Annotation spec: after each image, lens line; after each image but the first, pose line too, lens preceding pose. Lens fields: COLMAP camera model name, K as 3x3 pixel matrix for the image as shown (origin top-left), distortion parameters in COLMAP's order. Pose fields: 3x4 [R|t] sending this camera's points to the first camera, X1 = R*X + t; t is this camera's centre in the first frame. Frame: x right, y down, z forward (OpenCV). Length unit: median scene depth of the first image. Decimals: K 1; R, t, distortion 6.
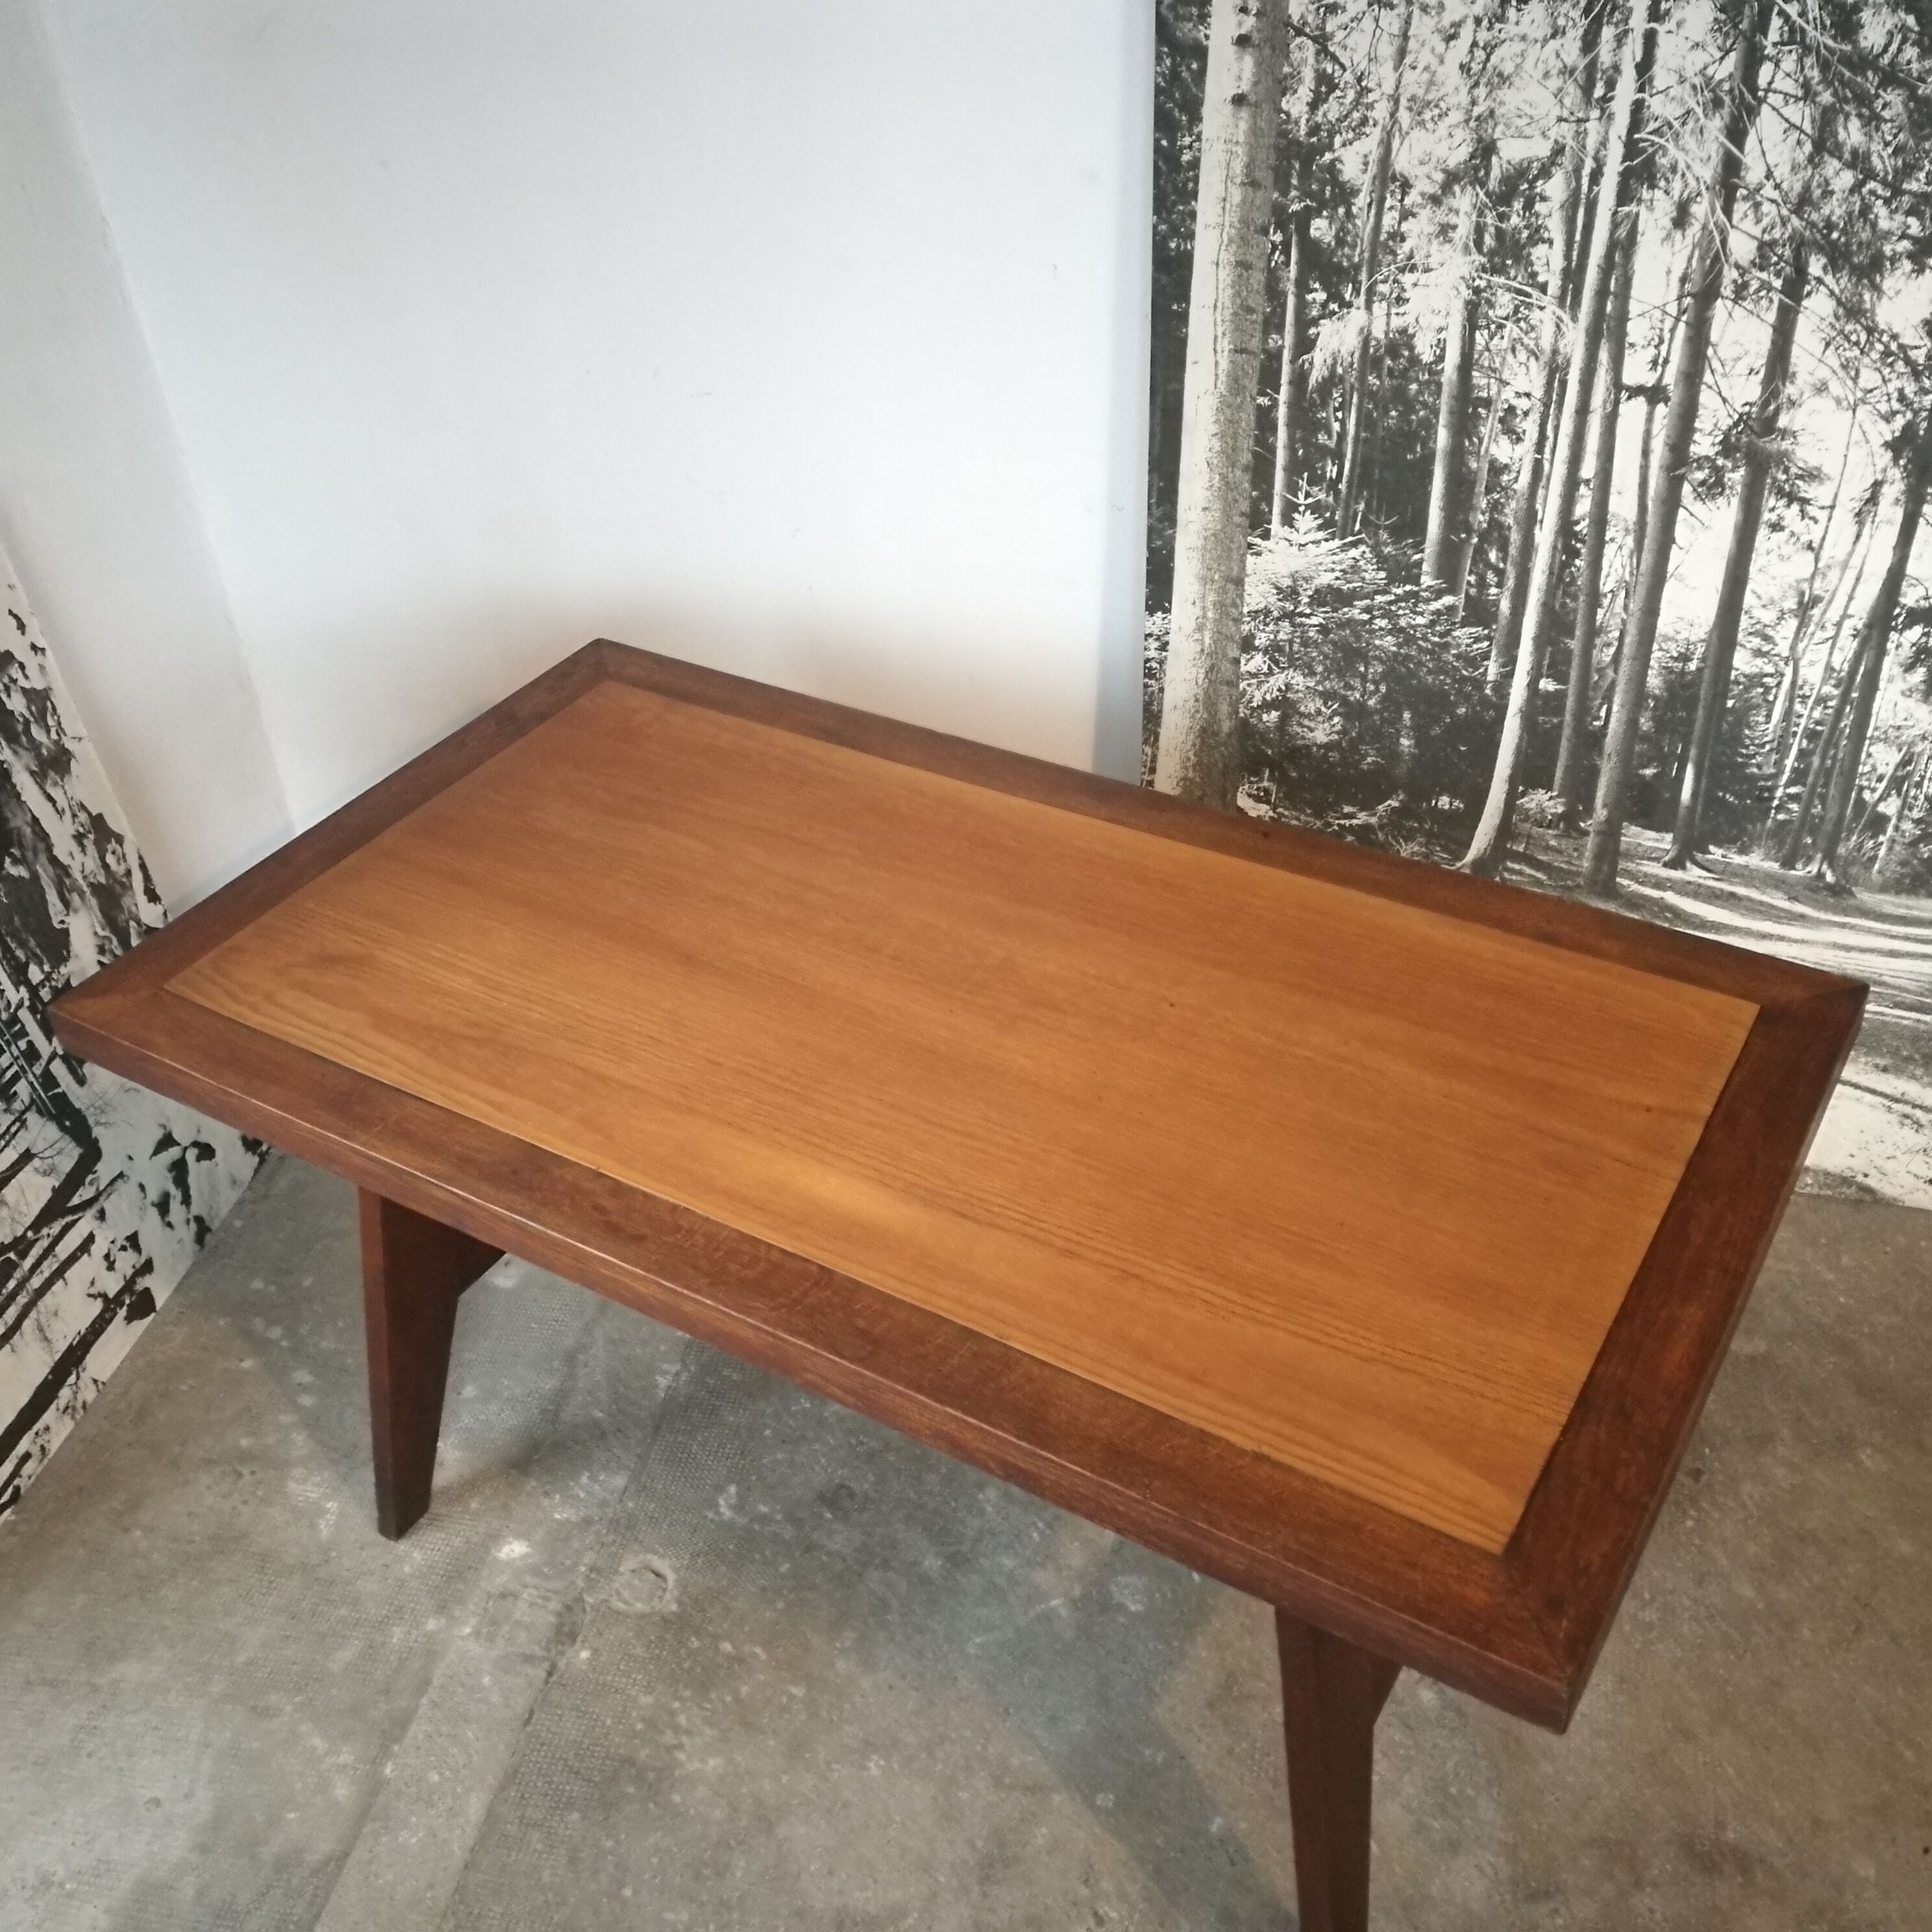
lens RADIAL K [[2010.2, 0, 974.4], [0, 2010.2, 981.8], [0, 0, 1]] dist [-0.013100, 0.000000]
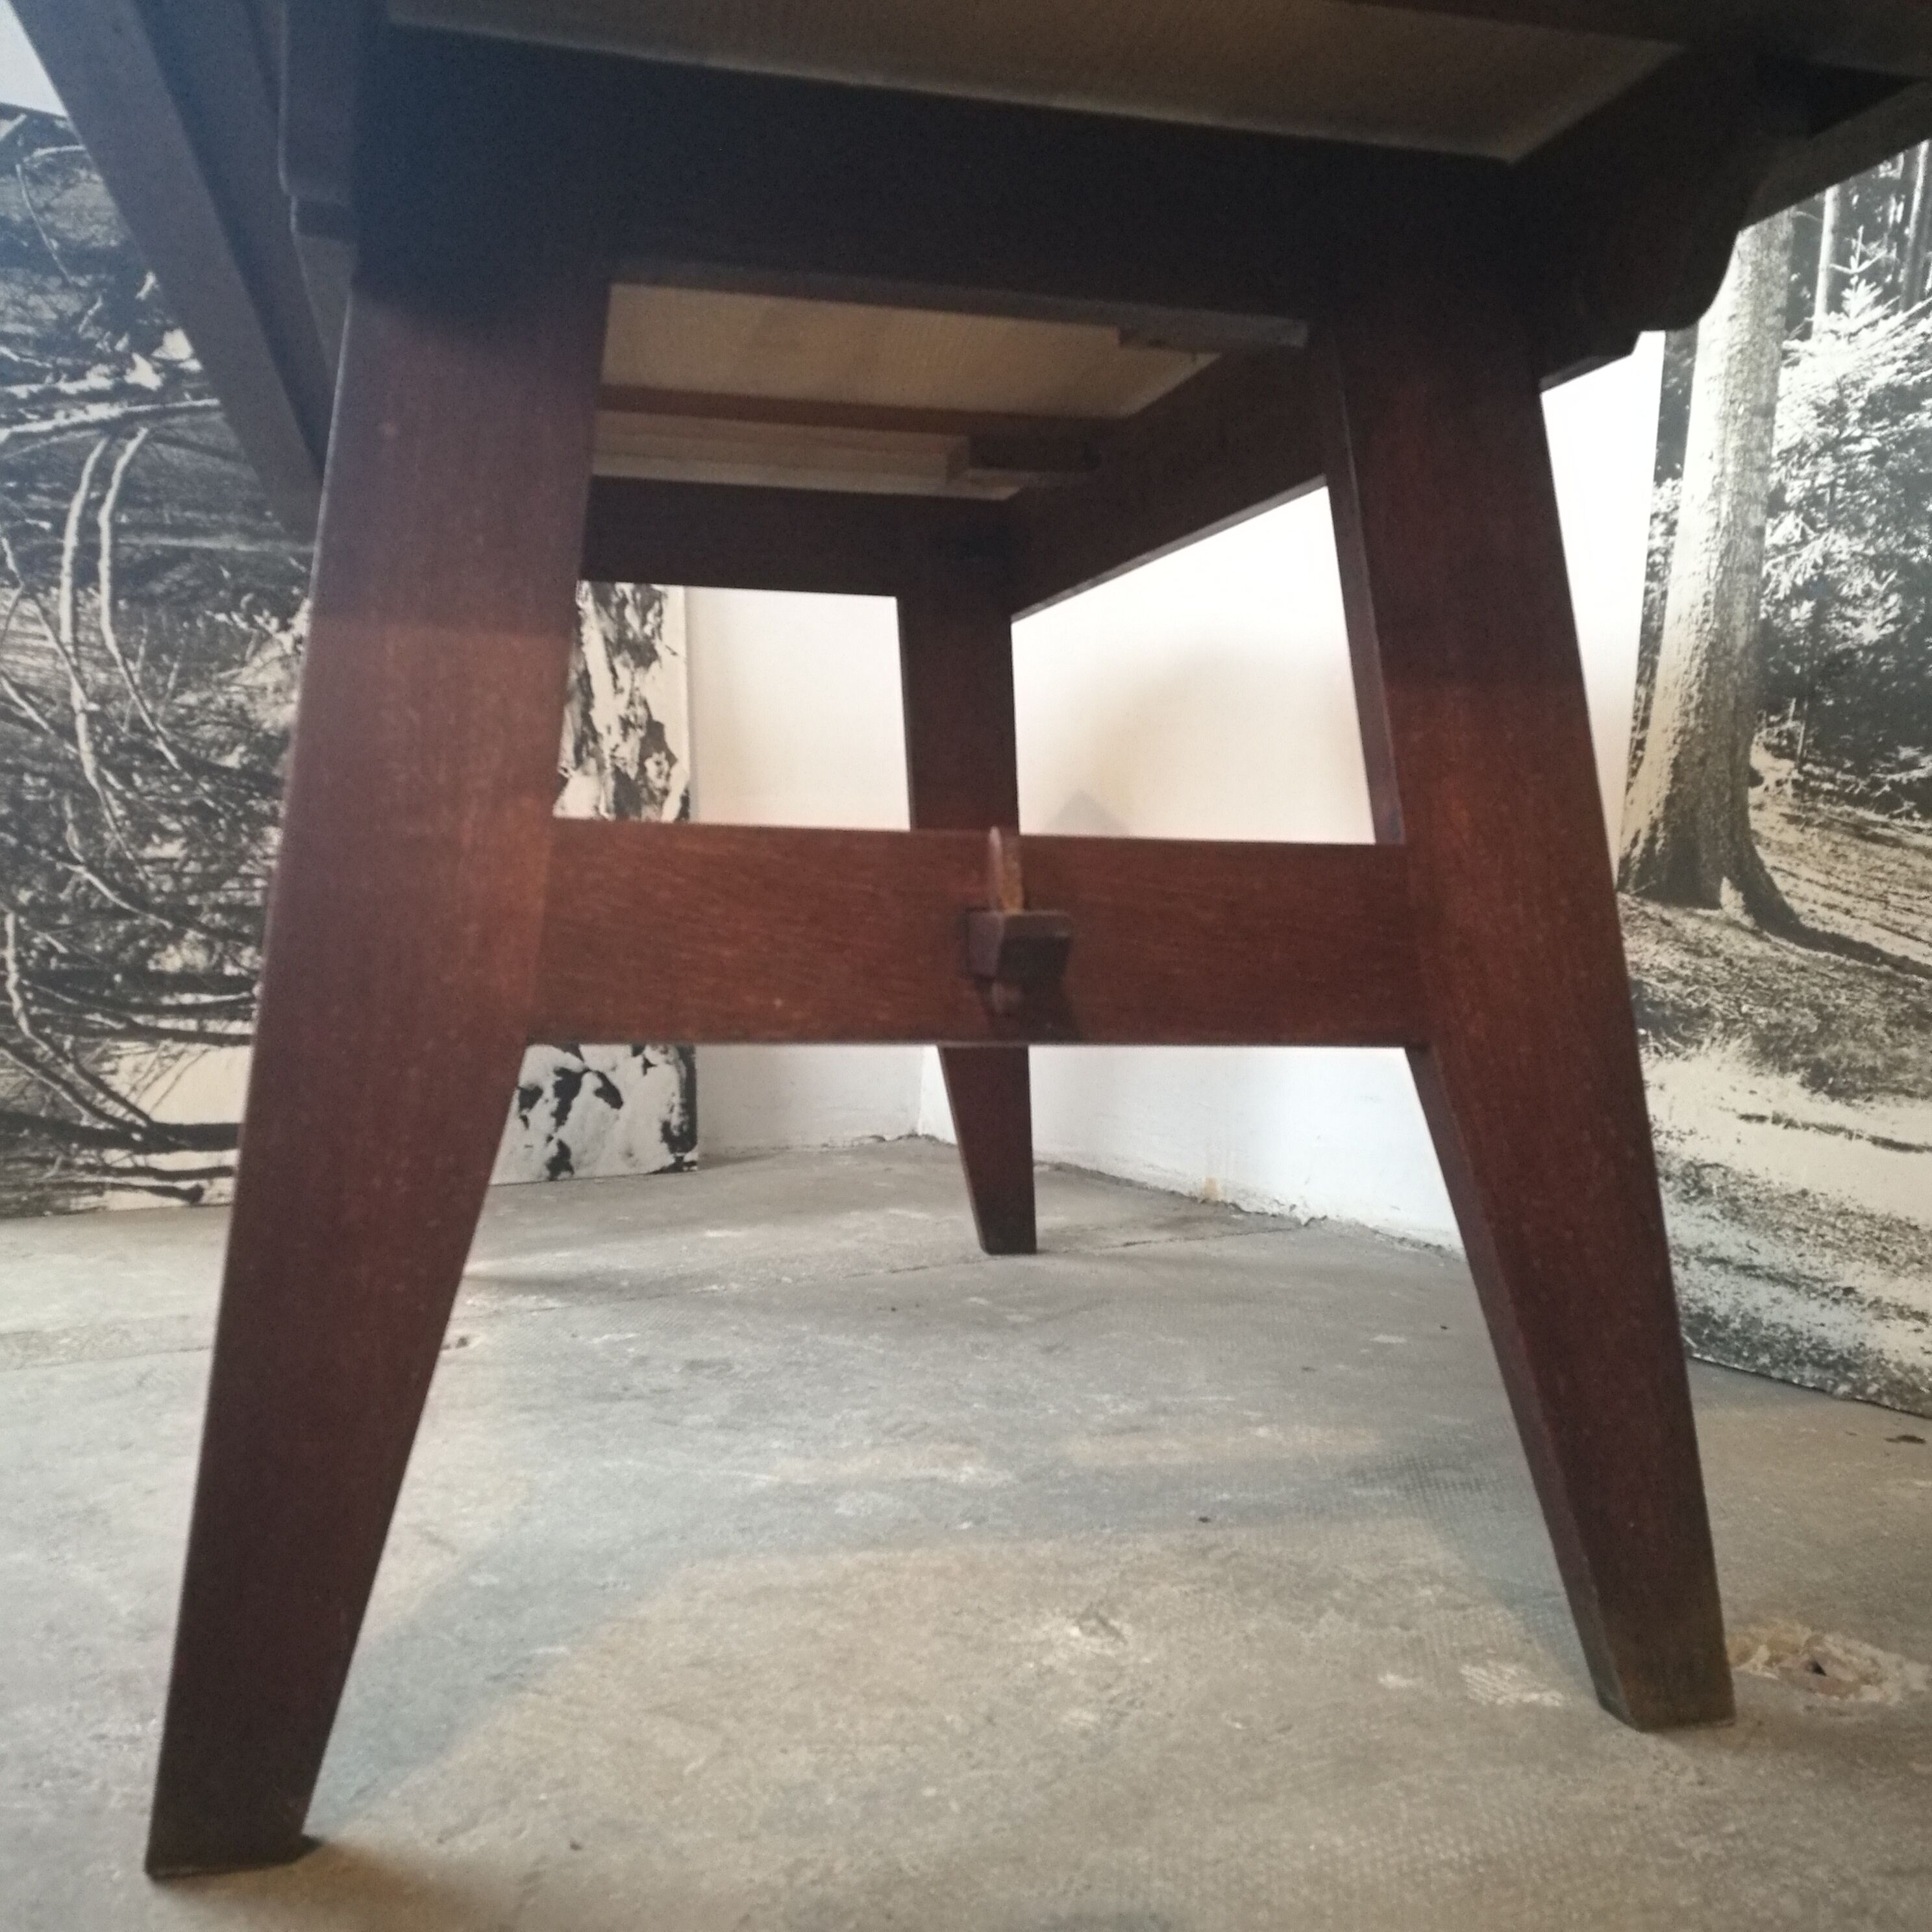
lens RADIAL K [[2010.2, 0, 936.8], [0, 2010.2, 966.0], [0, 0, 1]] dist [-0.013100, 0.000000]
pose [[0.704179, 0.094718, -0.703677, 0.447539], [-0.472443, 0.802328, -0.364783, 0.357209], [0.530028, 0.589320, 0.609732, 0.544237]]
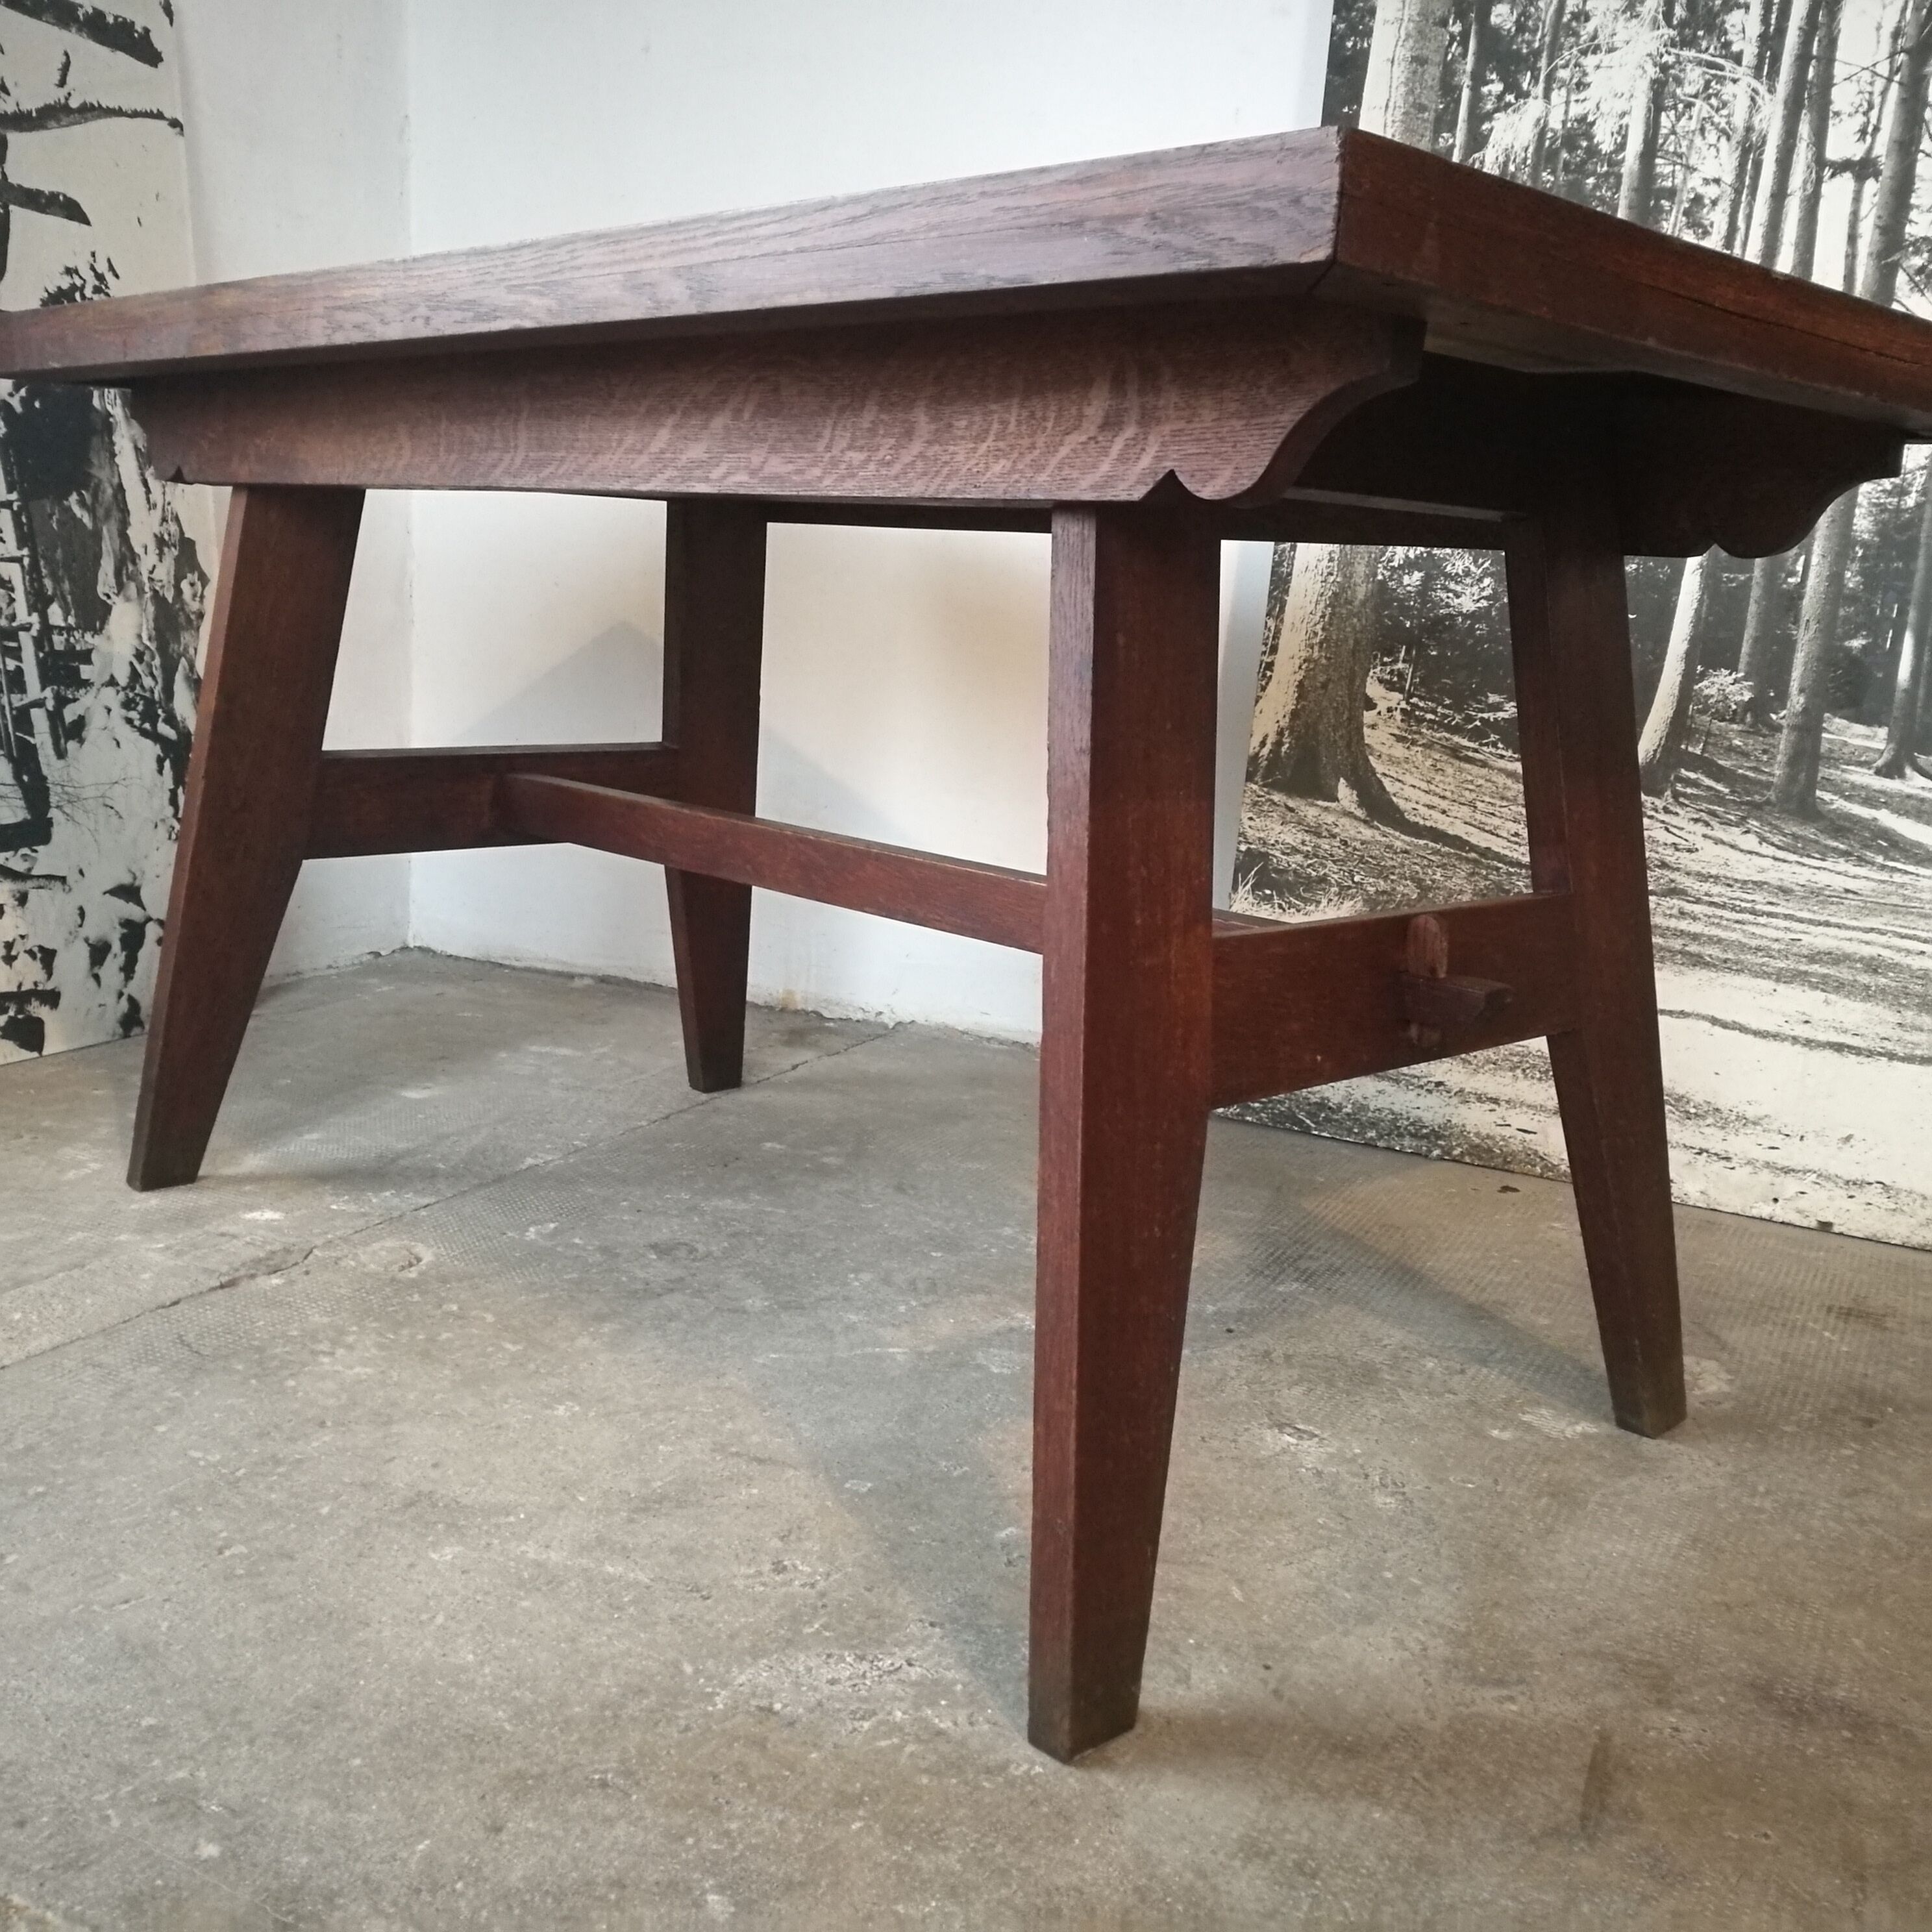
lens RADIAL K [[2010.2, 0, 968.4], [0, 2010.2, 988.4], [0, 0, 1]] dist [-0.013100, 0.000000]
pose [[0.964690, 0.151991, -0.215107, 0.187202], [-0.230076, 0.883829, -0.407322, 0.451433], [0.128208, 0.442431, 0.887591, 0.292806]]
